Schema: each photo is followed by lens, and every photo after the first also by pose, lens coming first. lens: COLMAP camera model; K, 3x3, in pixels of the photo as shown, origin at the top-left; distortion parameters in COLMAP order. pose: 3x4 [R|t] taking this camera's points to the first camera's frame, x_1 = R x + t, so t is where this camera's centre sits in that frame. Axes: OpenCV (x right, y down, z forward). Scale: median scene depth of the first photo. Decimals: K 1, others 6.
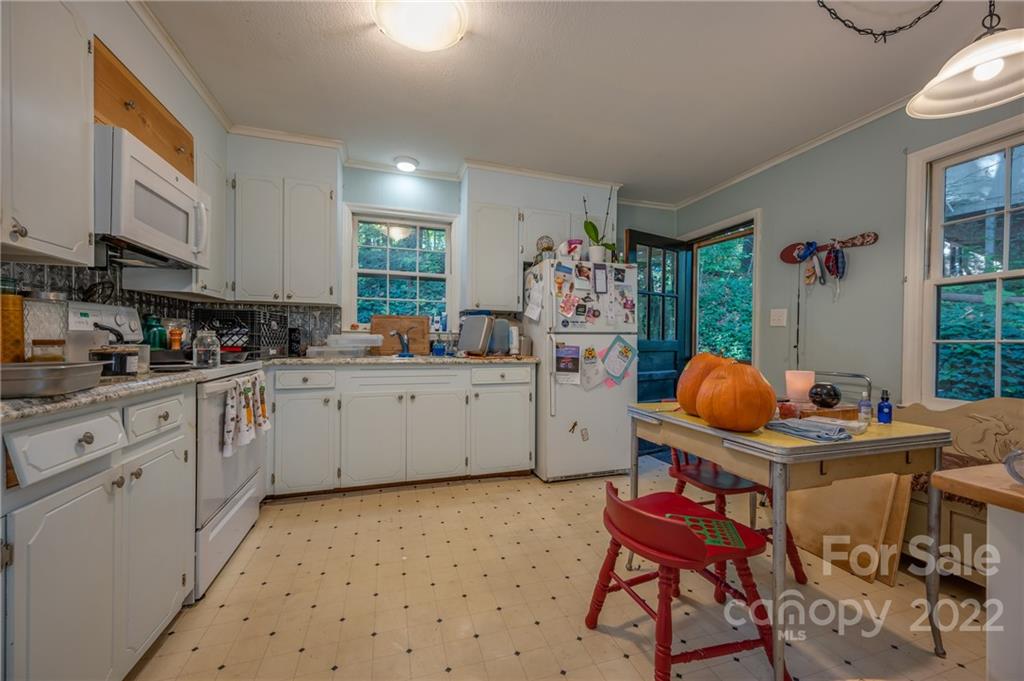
lens RADIAL K [[400.8, 0, 512.0], [0, 400.8, 340.5], [0, 0, 1]] dist [0.000151, -0.000002]
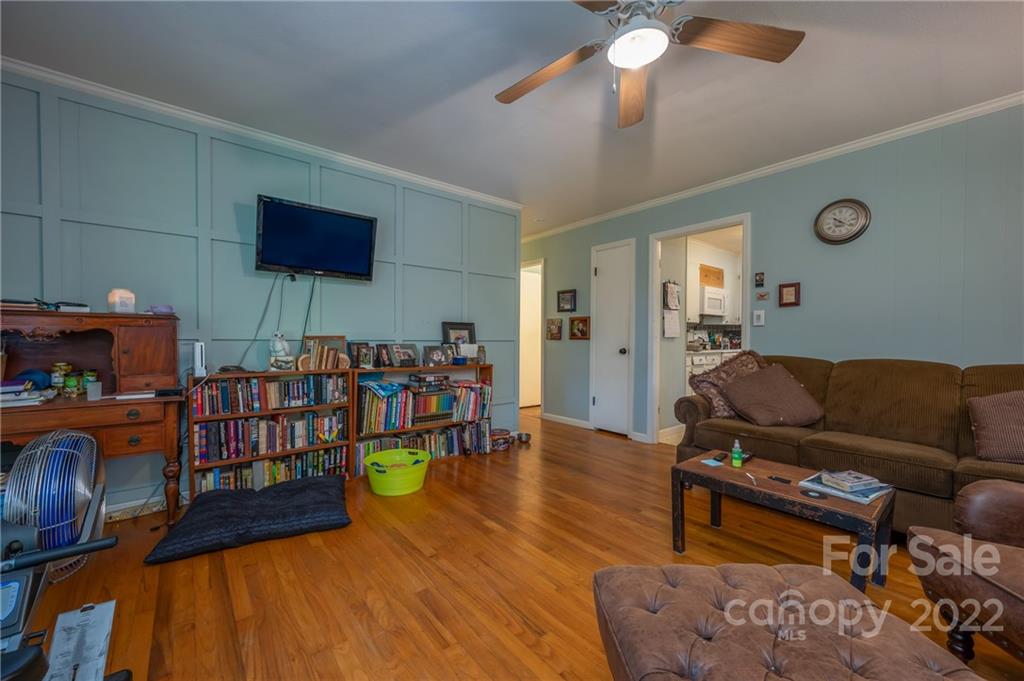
lens RADIAL K [[400.8, 0, 512.0], [0, 400.8, 340.5], [0, 0, 1]] dist [0.000151, -0.000002]
pose [[0.369276, 0.000836, -0.929319, 1.576937], [-0.006679, 0.999976, -0.001754, 0.011781], [0.929296, 0.006855, 0.369273, -1.758941]]
